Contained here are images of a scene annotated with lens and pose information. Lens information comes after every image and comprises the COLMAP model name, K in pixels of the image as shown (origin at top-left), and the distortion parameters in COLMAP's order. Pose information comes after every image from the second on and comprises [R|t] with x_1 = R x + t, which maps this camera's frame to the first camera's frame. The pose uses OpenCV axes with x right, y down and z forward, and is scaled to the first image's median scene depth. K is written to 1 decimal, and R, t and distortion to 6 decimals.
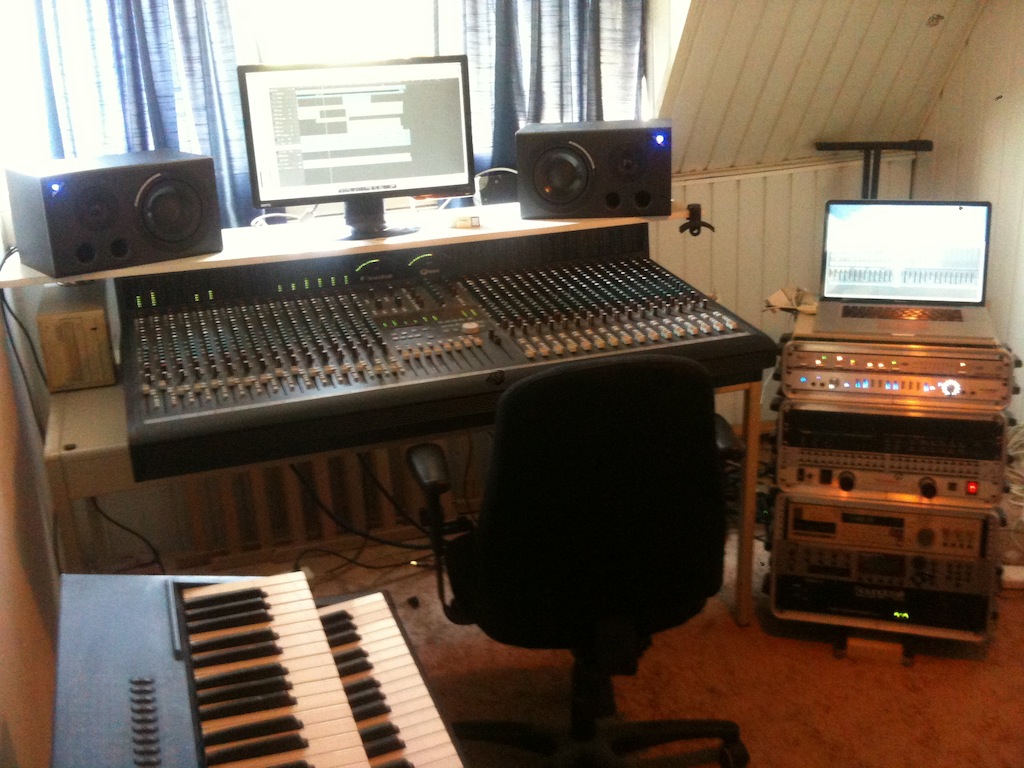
lens RADIAL K [[1133.9, 0, 521.2], [0, 1133.9, 381.4], [0, 0, 1]] dist [0.064390, 0.000000]
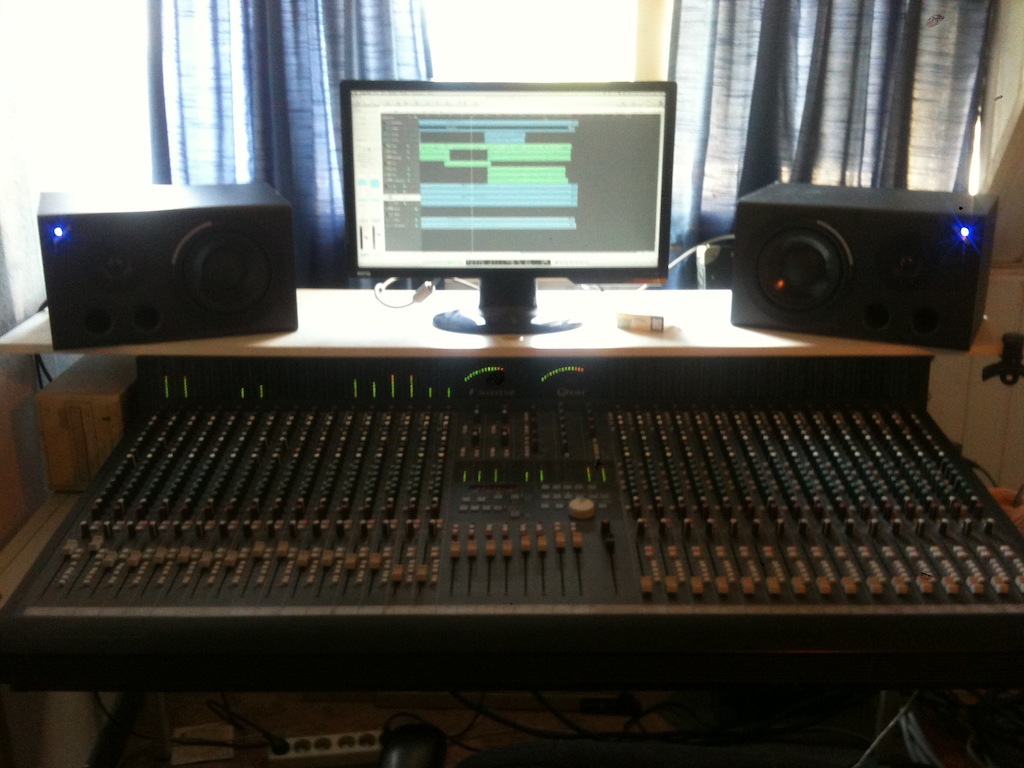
lens RADIAL K [[1133.9, 0, 513.6], [0, 1133.9, 383.5], [0, 0, 1]] dist [0.064390, 0.000000]
pose [[0.944302, 0.143662, -0.296068, 0.086412], [-0.141988, 0.989493, 0.027267, -0.113820], [0.296874, 0.016290, 0.954778, 0.326712]]
